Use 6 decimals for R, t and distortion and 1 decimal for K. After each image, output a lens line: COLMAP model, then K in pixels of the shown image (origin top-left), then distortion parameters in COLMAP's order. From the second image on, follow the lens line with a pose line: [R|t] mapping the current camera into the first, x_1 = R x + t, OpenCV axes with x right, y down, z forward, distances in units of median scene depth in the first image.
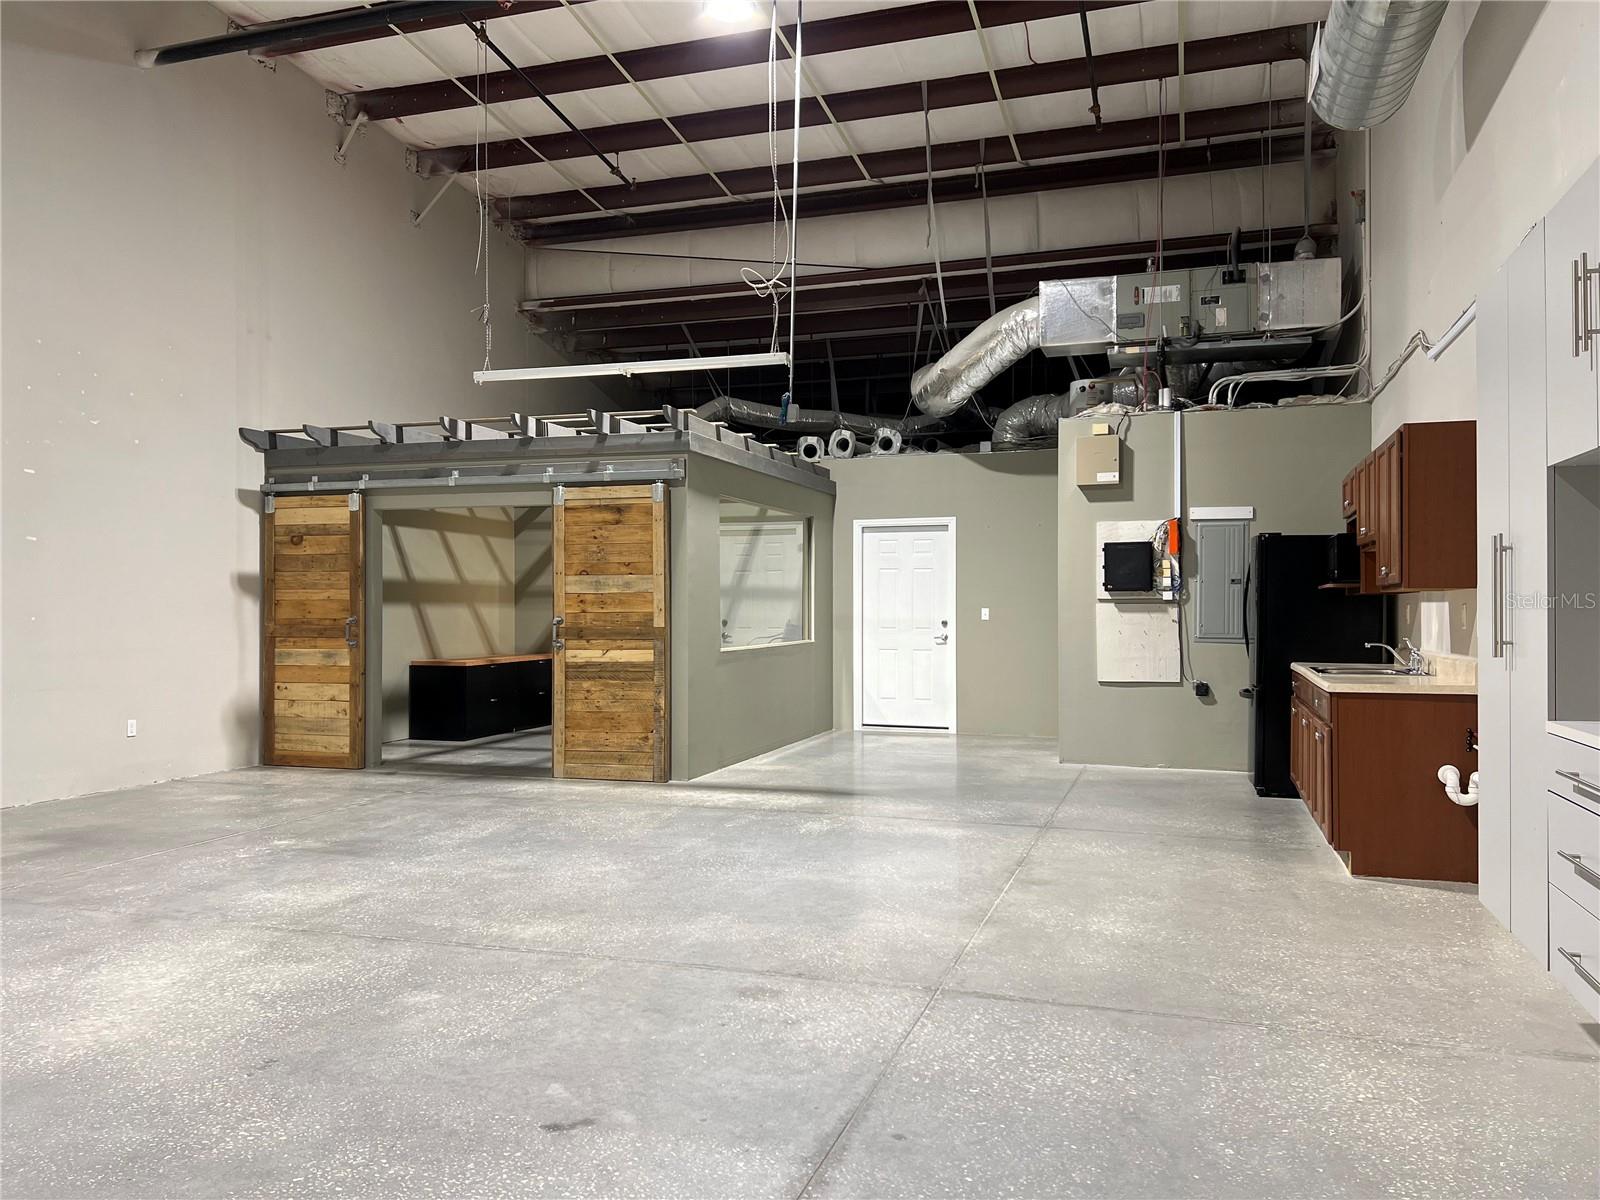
lens RADIAL K [[1200.1, 0, 801.3], [0, 1200.1, 598.7], [0, 0, 1]] dist [0.031863, -0.031410]
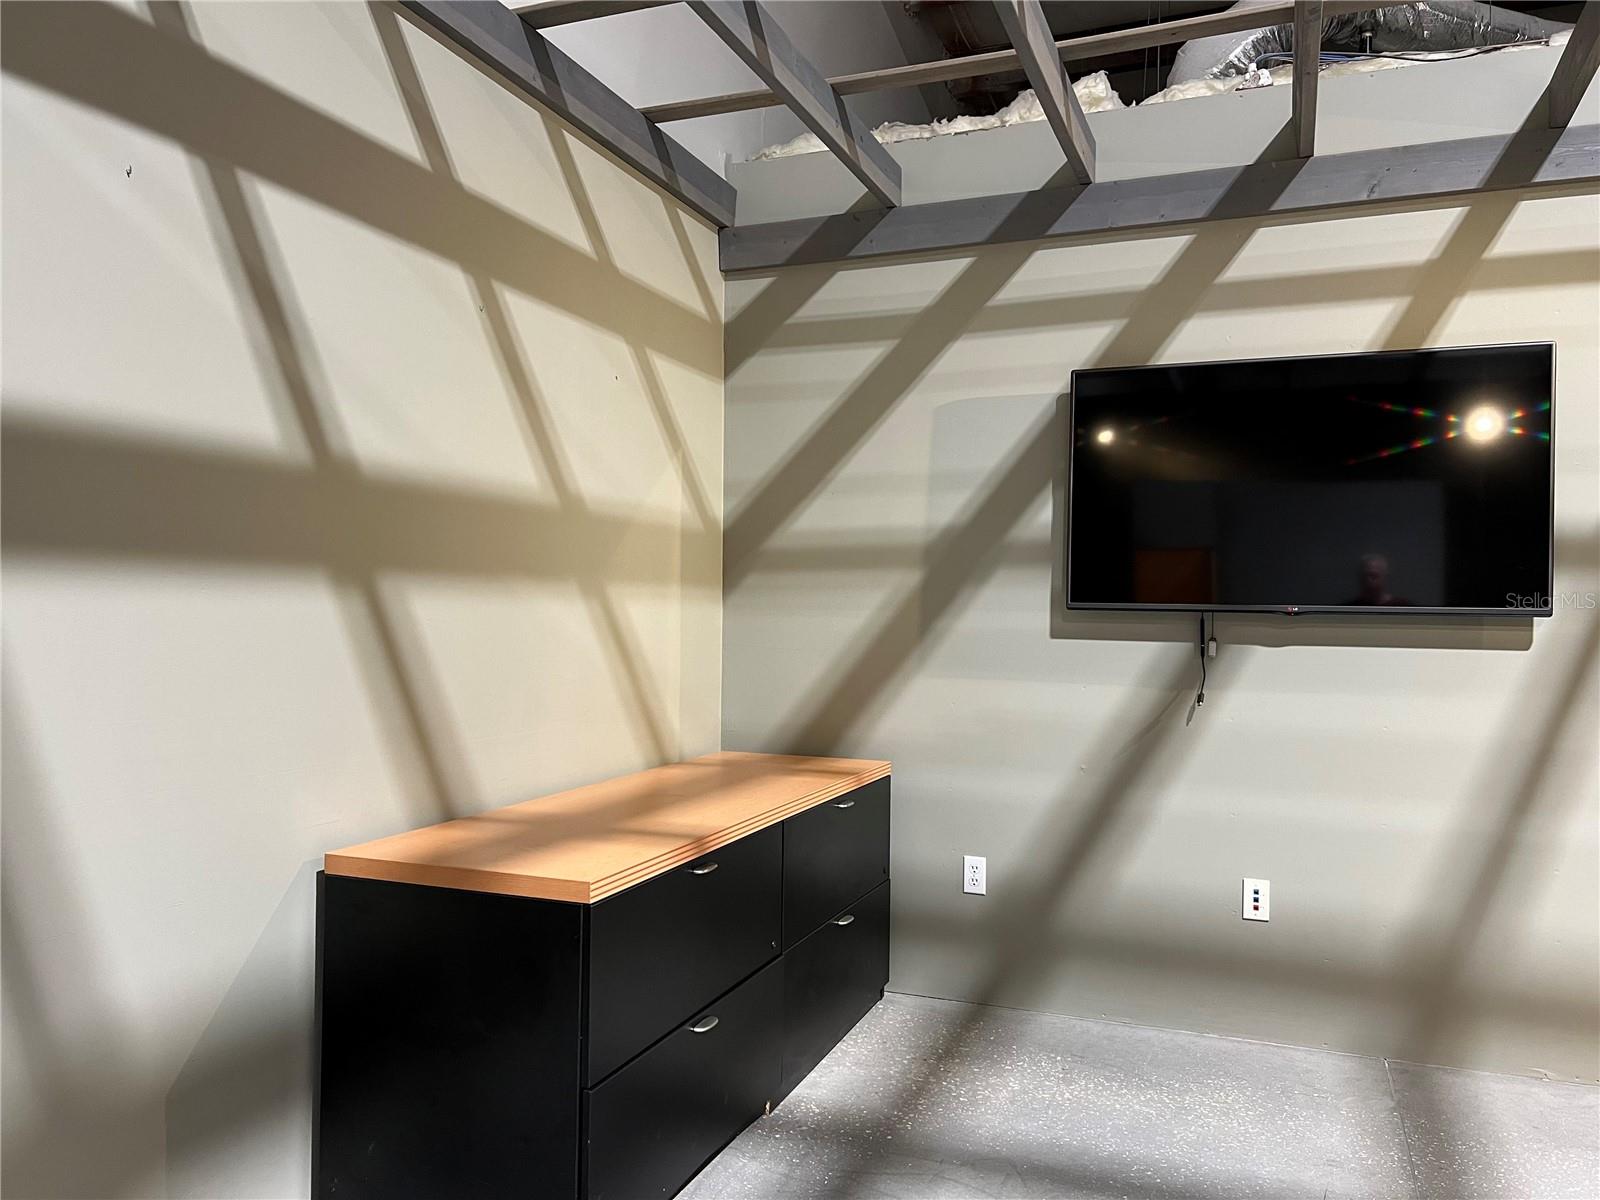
lens RADIAL K [[1200.1, 0, 798.2], [0, 1200.1, 604.0], [0, 0, 1]] dist [0.031863, -0.031410]
pose [[0.998160, 0.010549, -0.059703, -0.211065], [-0.010318, 0.999938, 0.004169, 0.006812], [0.059744, -0.003545, 0.998207, 0.727294]]
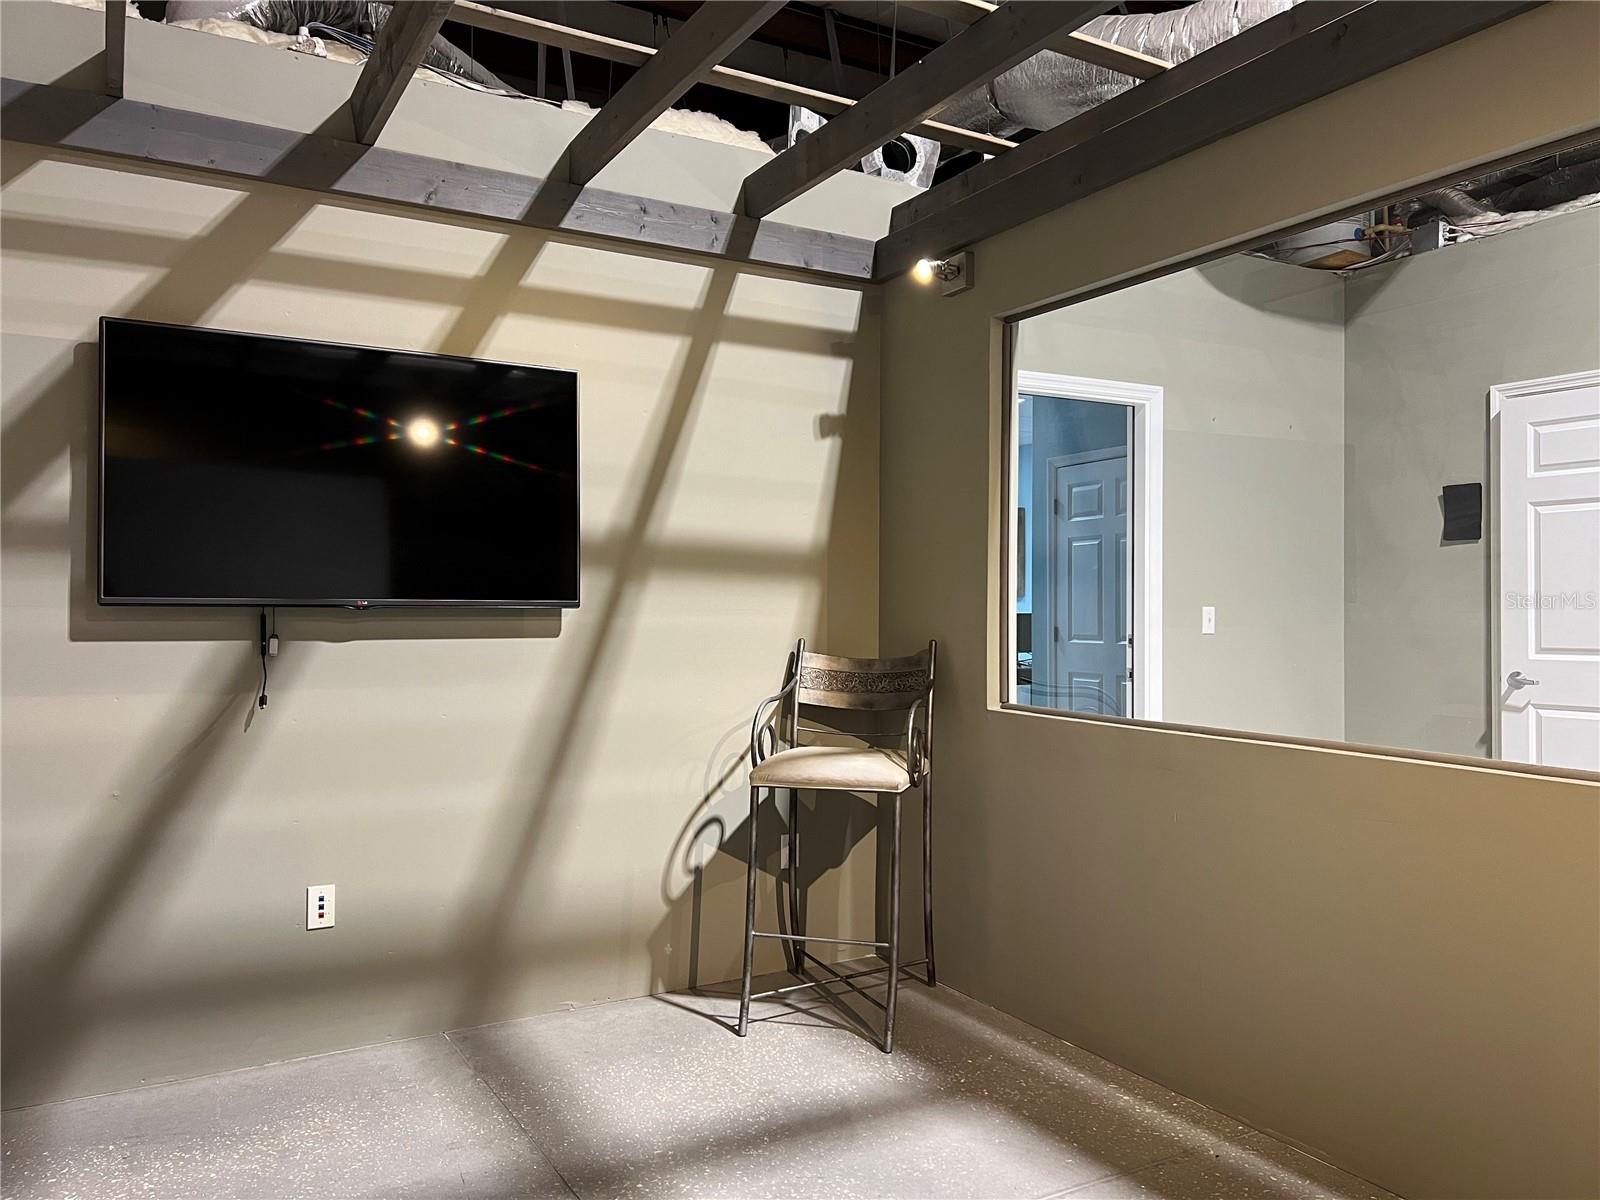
lens RADIAL K [[1200.1, 0, 804.9], [0, 1200.1, 601.7], [0, 0, 1]] dist [0.031863, -0.031410]
pose [[0.659901, 0.003748, 0.751344, -0.256932], [-0.006877, 0.999976, 0.001051, 0.006695], [-0.751321, -0.005861, 0.659910, 0.759569]]
